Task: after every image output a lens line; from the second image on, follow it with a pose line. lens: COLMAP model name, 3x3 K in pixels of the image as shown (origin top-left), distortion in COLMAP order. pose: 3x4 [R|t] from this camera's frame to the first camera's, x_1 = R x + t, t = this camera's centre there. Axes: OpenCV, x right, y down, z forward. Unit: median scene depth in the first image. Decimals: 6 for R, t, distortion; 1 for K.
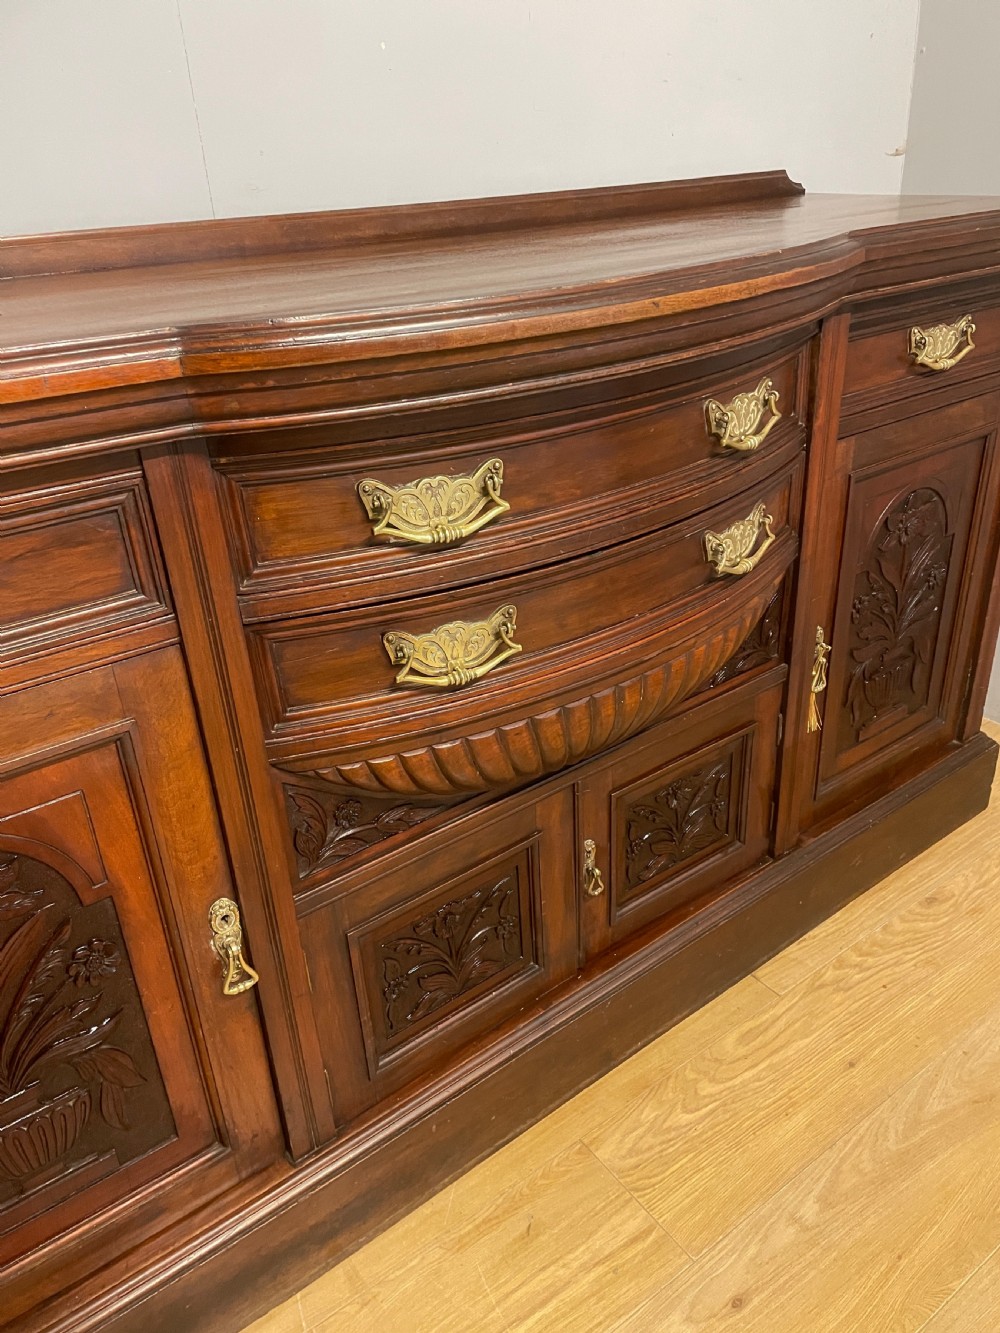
lens RADIAL K [[1014.1, 0, 517.3], [0, 1014.1, 673.3], [0, 0, 1]] dist [0.086008, -0.112753]
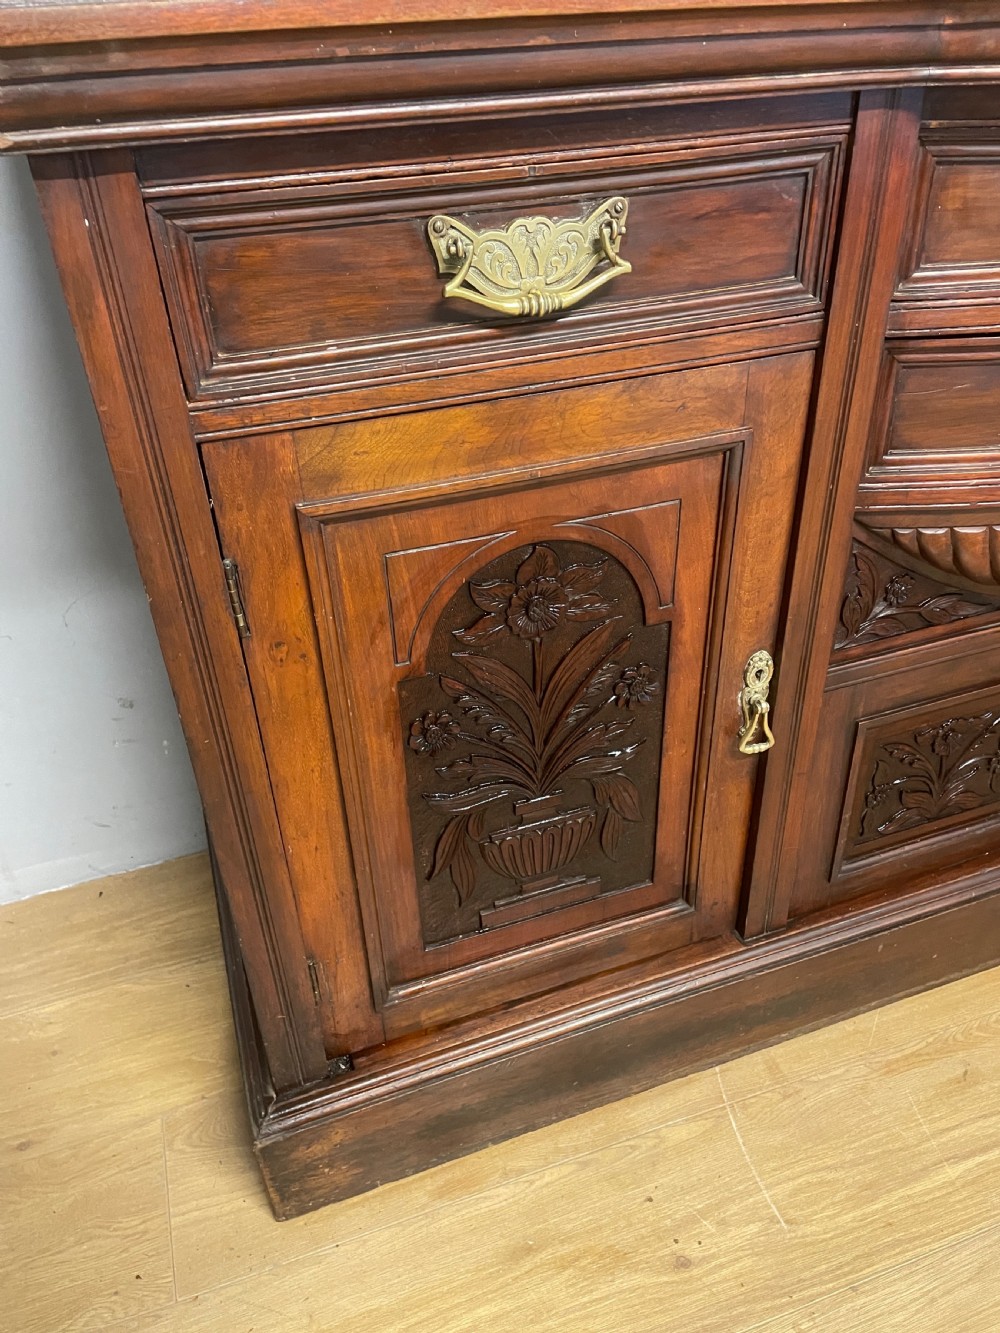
lens RADIAL K [[1014.1, 0, 494.6], [0, 1014.1, 669.9], [0, 0, 1]] dist [0.086008, -0.112753]
pose [[0.950417, 0.177779, -0.255153, -0.234922], [-0.145245, 0.979256, 0.141283, 0.117419], [0.274977, -0.097218, 0.956523, 0.026772]]
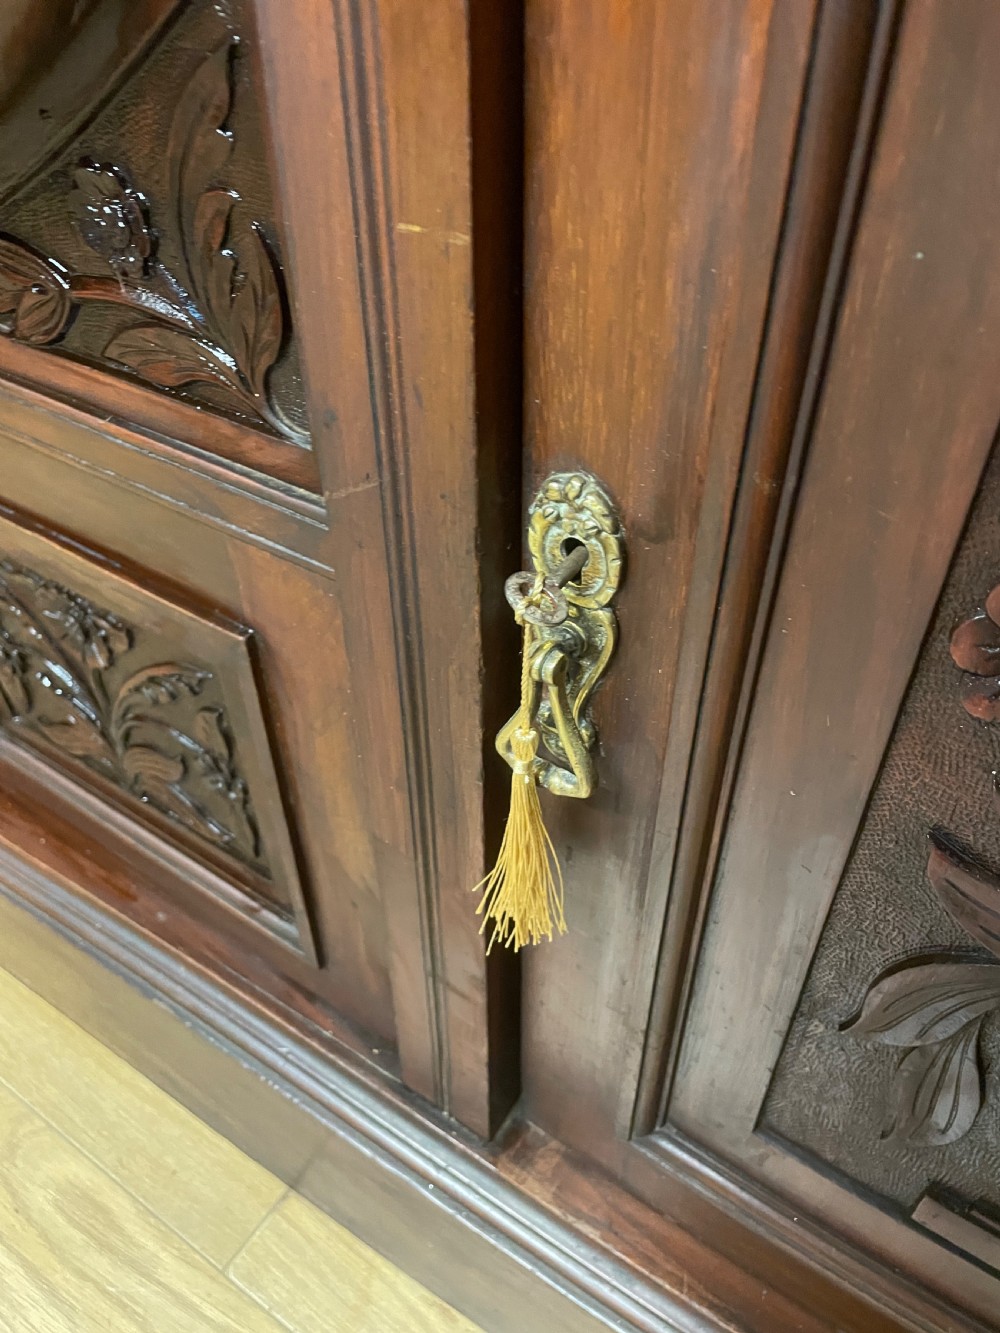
lens RADIAL K [[1014.1, 0, 497.7], [0, 1014.1, 670.3], [0, 0, 1]] dist [0.086008, -0.112753]
pose [[0.324582, 0.661574, -0.675992, 0.536799], [-0.456724, 0.735471, 0.500485, -0.129656], [0.828281, 0.146293, 0.540878, 1.117949]]
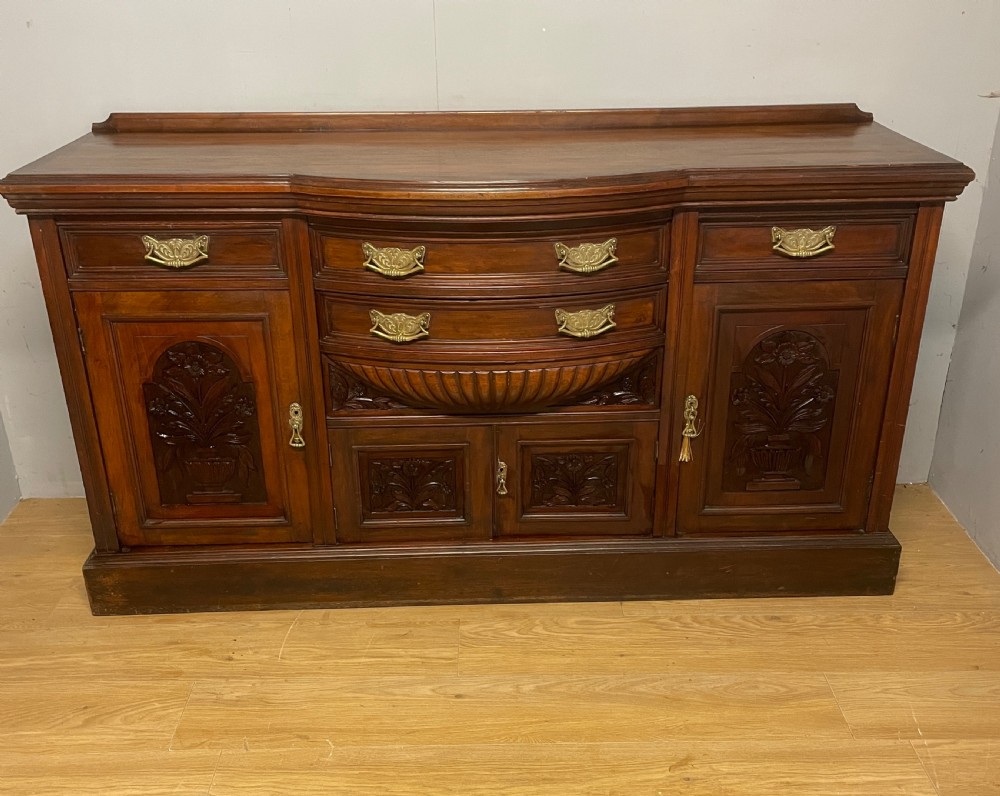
lens RADIAL K [[1015.8, 0, 497.5], [0, 1015.8, 406.0], [0, 0, 1]] dist [0.044859, 0.000000]
pose [[0.809509, 0.281927, -0.514989, 1.090382], [-0.296121, 0.953478, 0.056503, -0.037117], [0.506960, 0.106759, 0.855333, -0.648072]]
